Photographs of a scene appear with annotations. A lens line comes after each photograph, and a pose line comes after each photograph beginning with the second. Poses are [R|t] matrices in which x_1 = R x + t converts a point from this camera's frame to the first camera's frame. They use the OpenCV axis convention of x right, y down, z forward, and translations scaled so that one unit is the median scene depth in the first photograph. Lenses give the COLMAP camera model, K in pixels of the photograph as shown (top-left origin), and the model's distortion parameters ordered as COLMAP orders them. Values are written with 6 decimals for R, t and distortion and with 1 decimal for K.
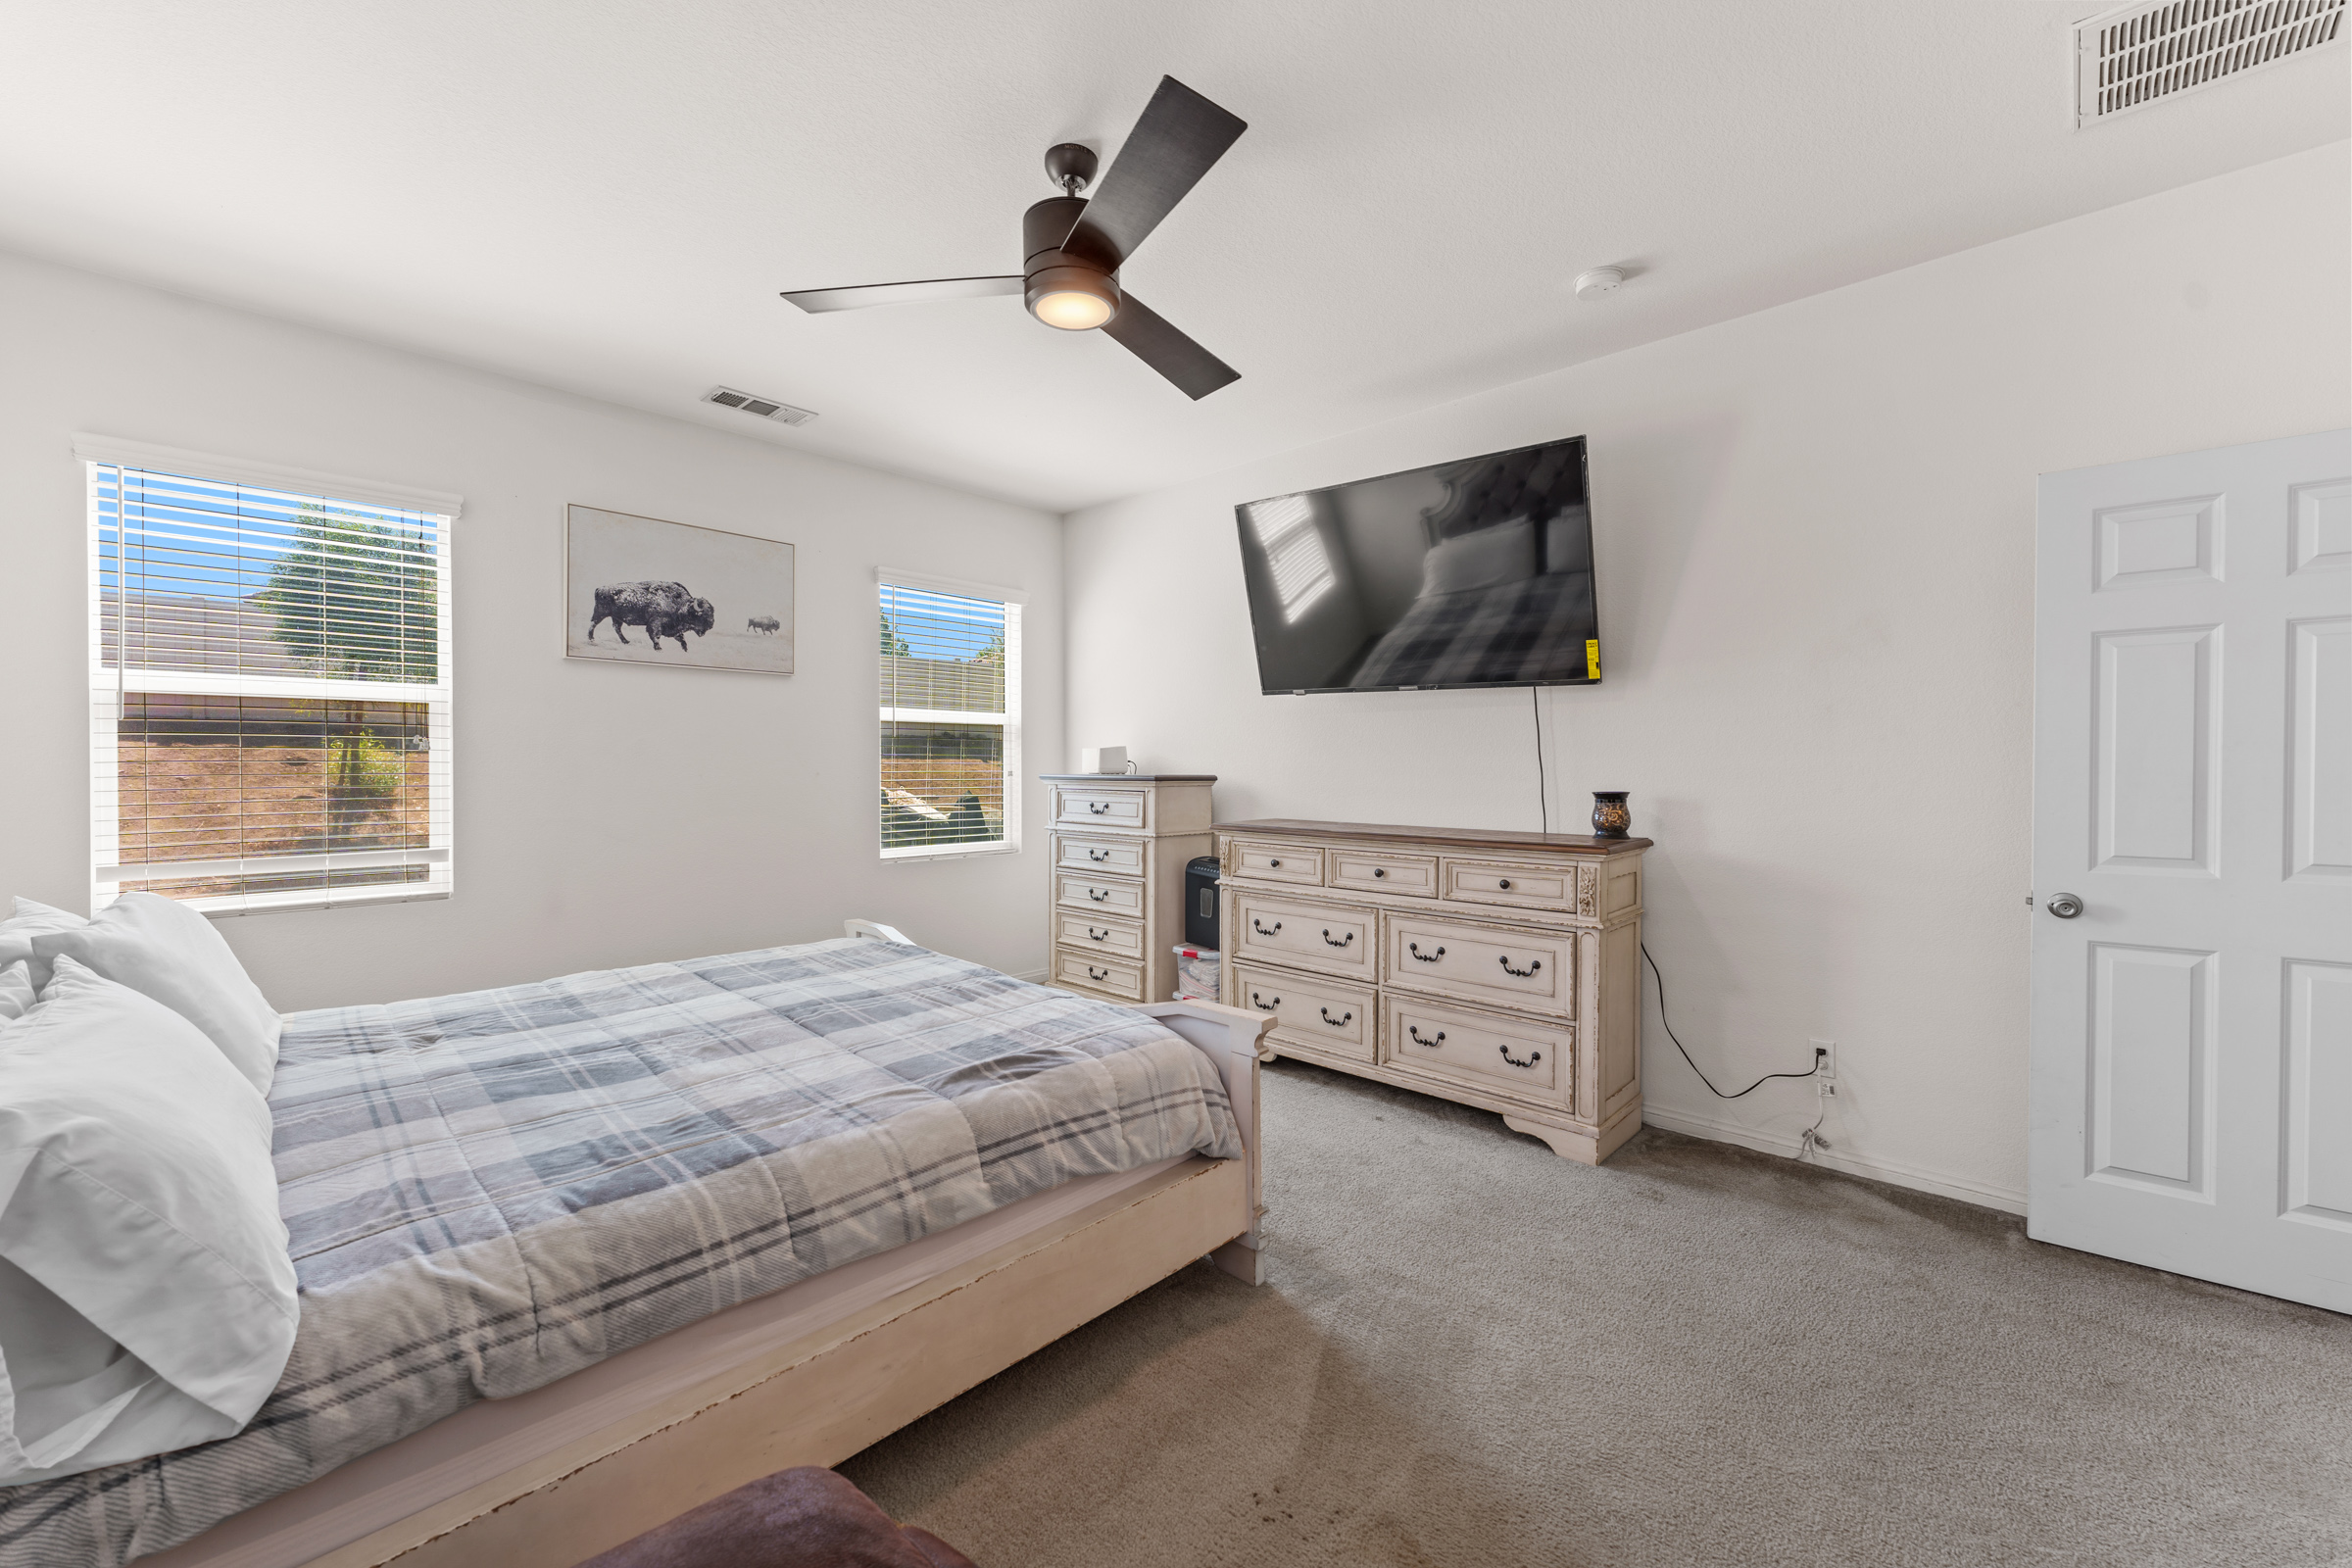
lens RADIAL K [[935.8, 0, 1175.2], [0, 935.8, 789.3], [0, 0, 1]] dist [0.002121, -0.000077]
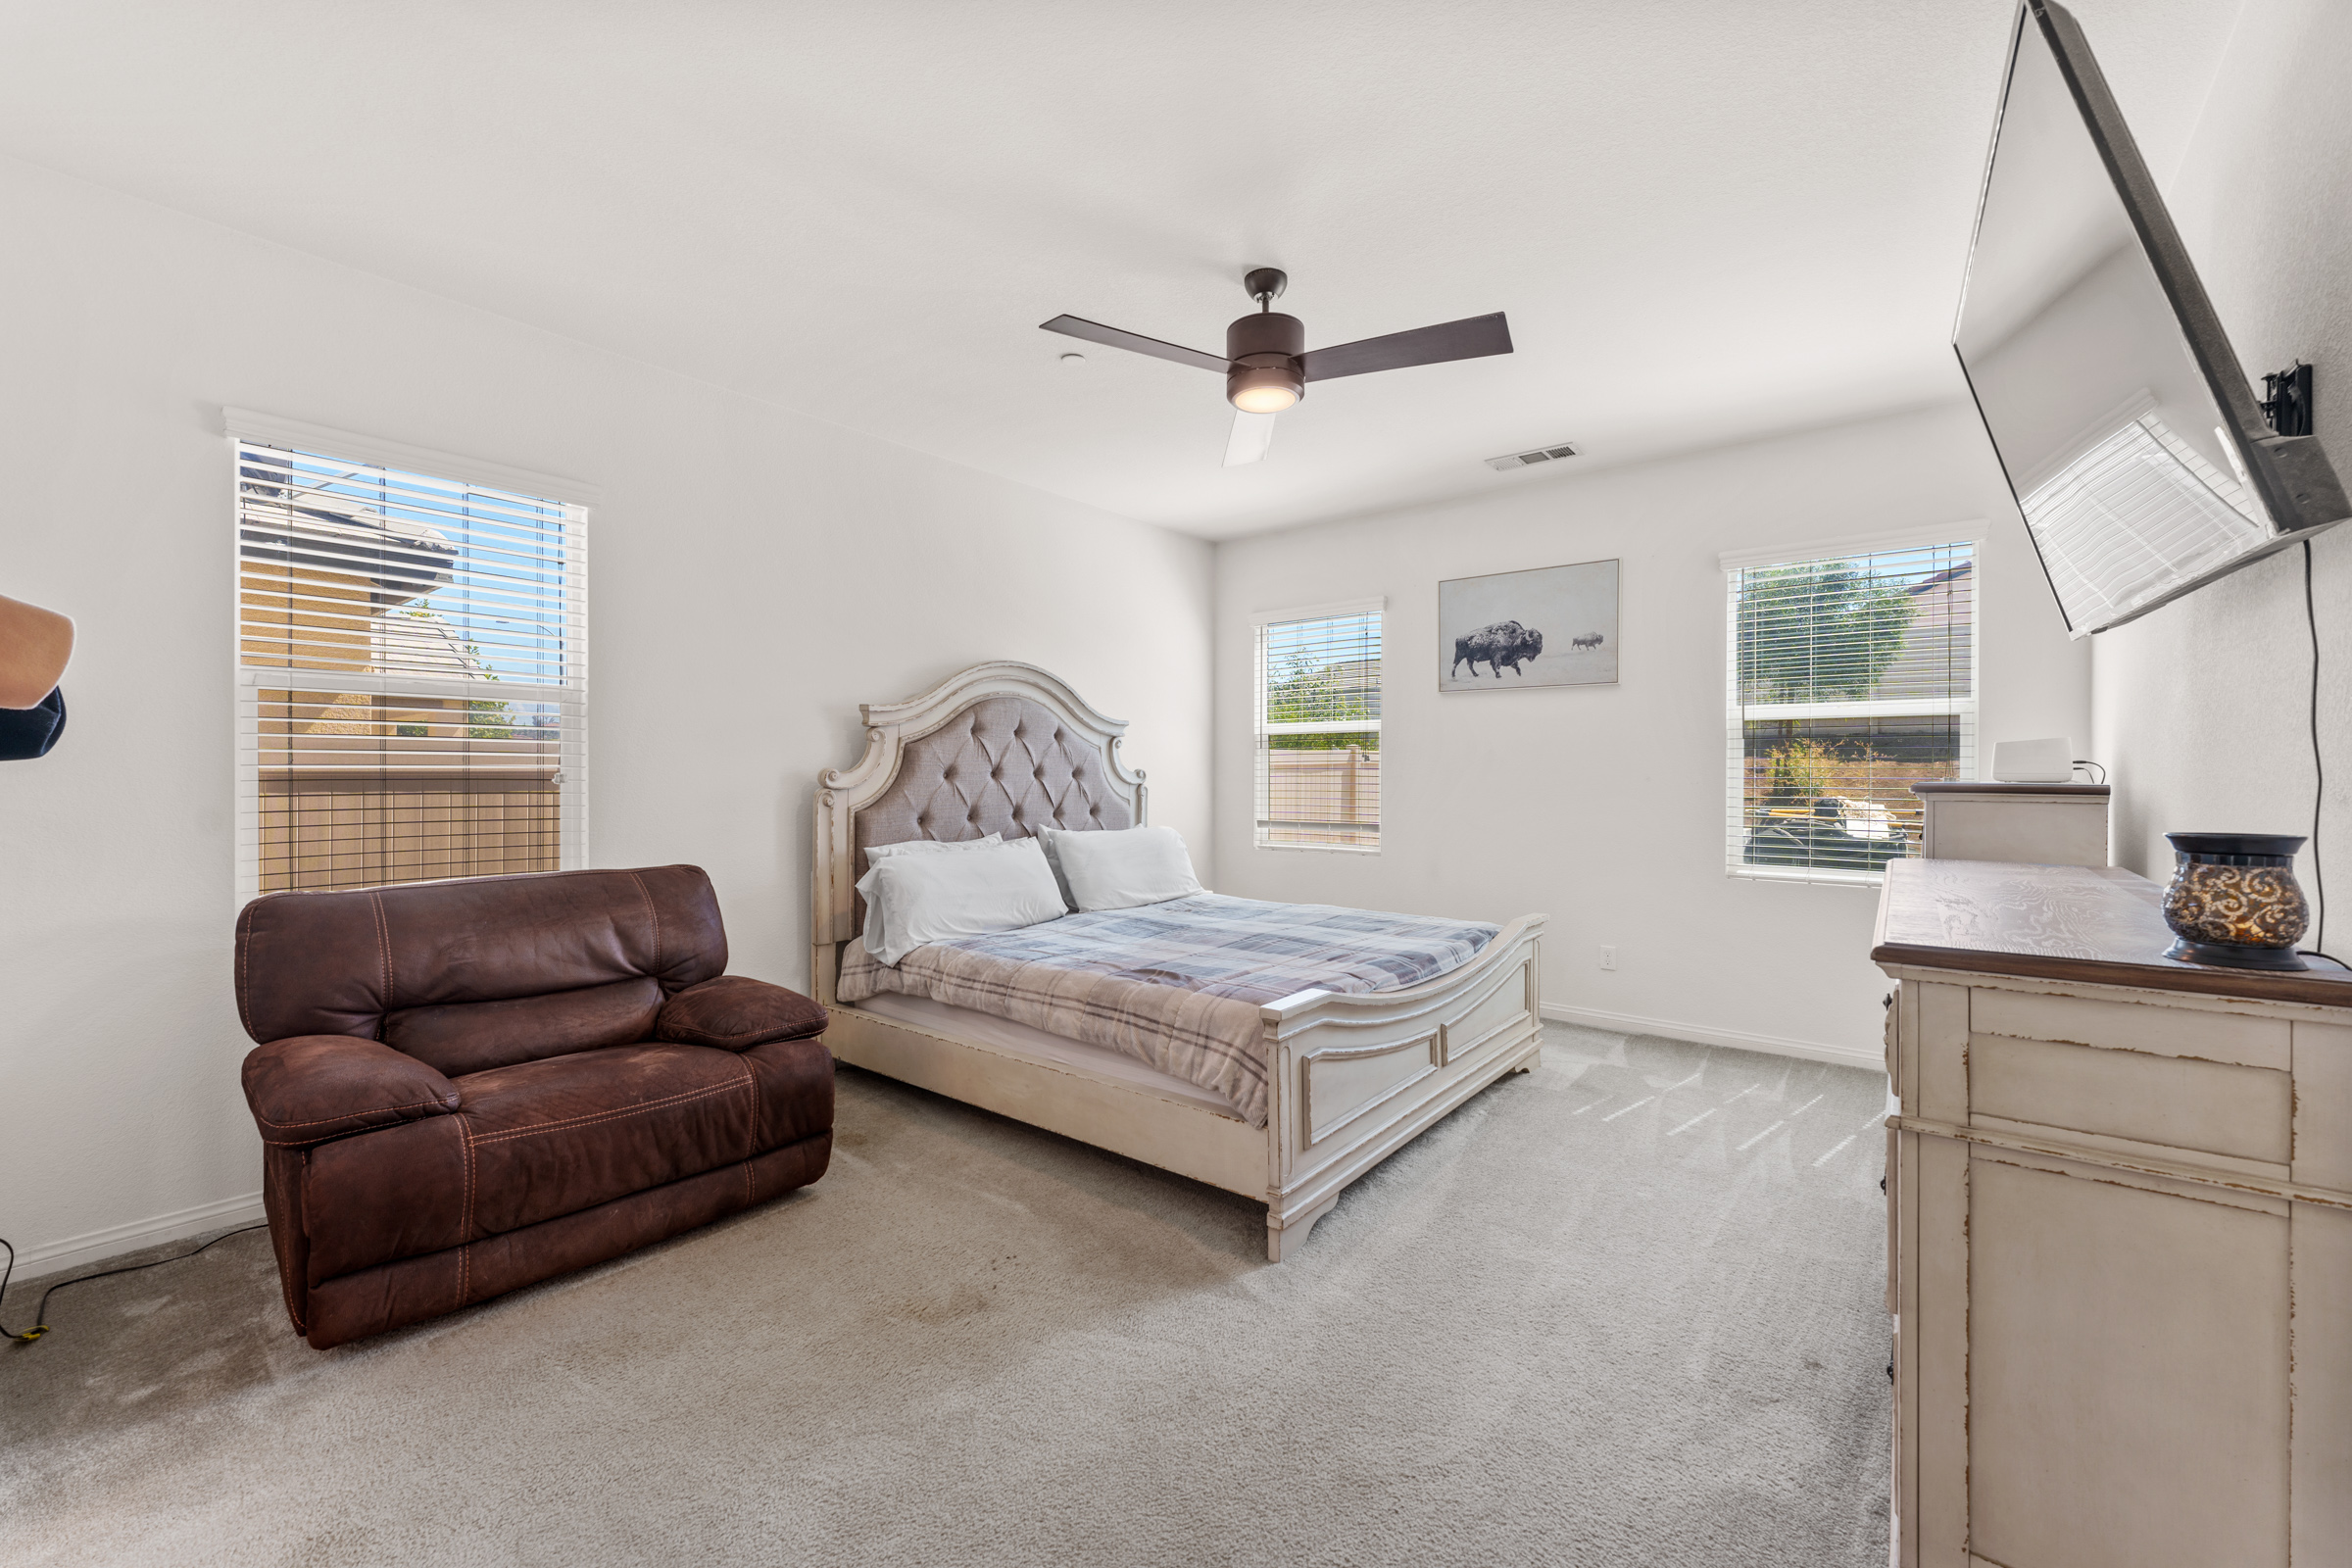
lens RADIAL K [[935.8, 0, 1173.6], [0, 935.8, 771.6], [0, 0, 1]] dist [0.002121, -0.000077]
pose [[0.086043, -0.003273, -0.996286, 0.653311], [-0.029439, 0.999550, -0.005826, -0.003552], [0.995856, 0.029831, 0.085908, 0.462513]]
